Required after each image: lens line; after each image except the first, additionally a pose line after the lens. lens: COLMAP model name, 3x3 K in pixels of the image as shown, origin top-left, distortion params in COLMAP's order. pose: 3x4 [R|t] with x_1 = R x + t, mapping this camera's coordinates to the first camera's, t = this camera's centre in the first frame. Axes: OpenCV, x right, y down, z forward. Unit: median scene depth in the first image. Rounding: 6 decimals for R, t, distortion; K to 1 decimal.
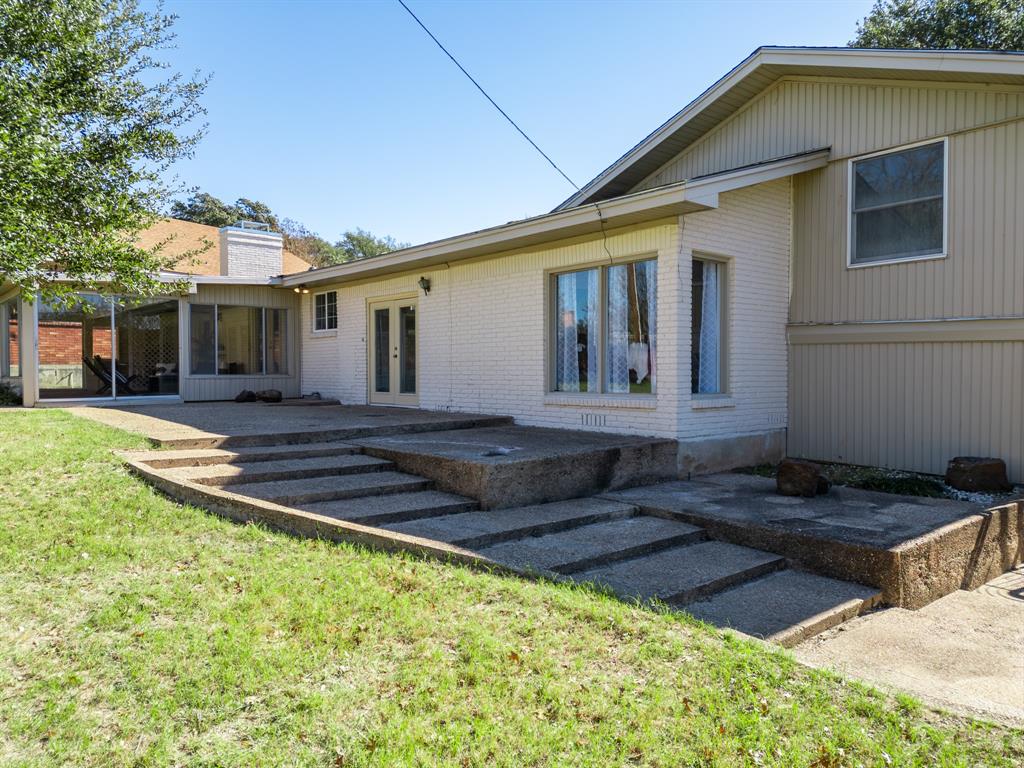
lens RADIAL K [[706.8, 0, 513.2], [0, 706.8, 378.9], [0, 0, 1]] dist [0.098294, -0.074642]
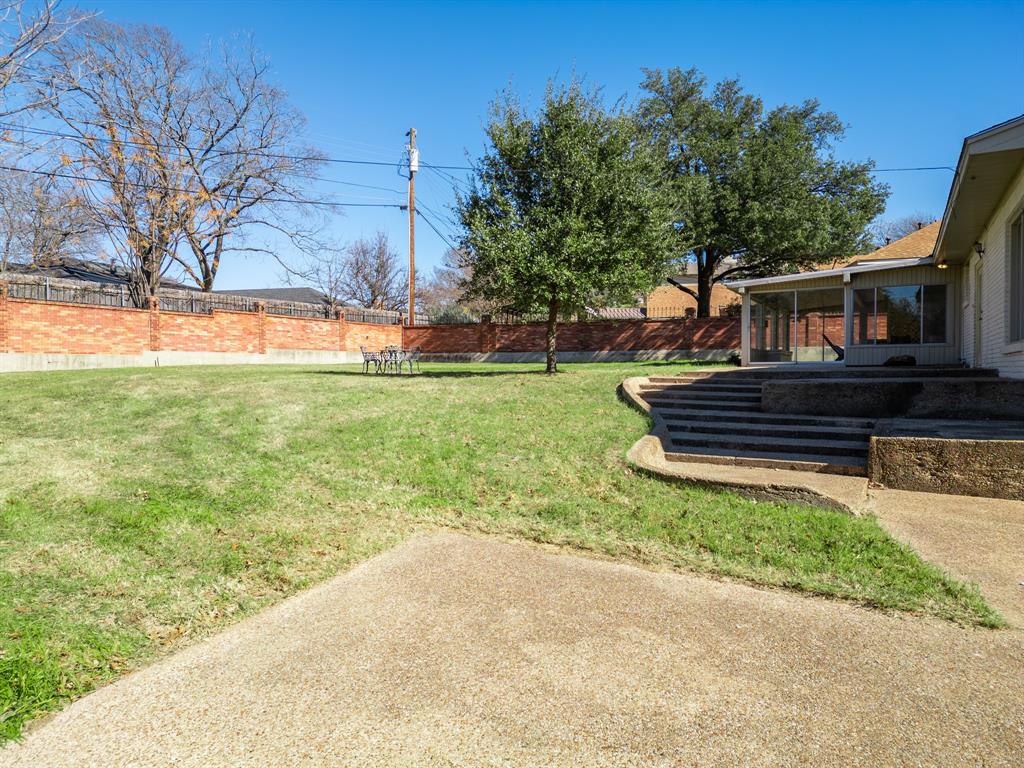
lens RADIAL K [[706.8, 0, 513.2], [0, 706.8, 378.9], [0, 0, 1]] dist [0.098294, -0.074642]
pose [[0.353758, 0.012309, -0.935256, 0.861628], [-0.005818, 0.999923, 0.010959, 0.070192], [0.935319, 0.001564, 0.353802, -0.036606]]
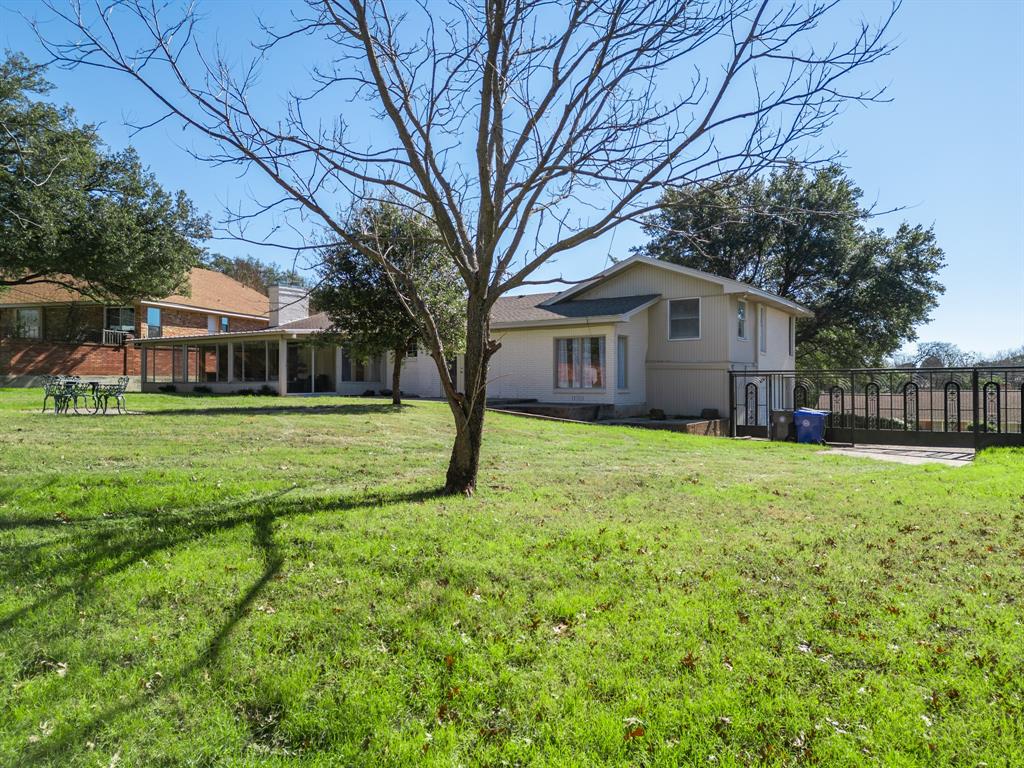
lens RADIAL K [[706.8, 0, 513.2], [0, 706.8, 378.9], [0, 0, 1]] dist [0.098294, -0.074642]
pose [[0.964960, 0.003928, 0.262366, -0.776748], [0.001141, 0.999816, -0.019168, 0.036698], [-0.262393, 0.018795, 0.964778, -1.379206]]
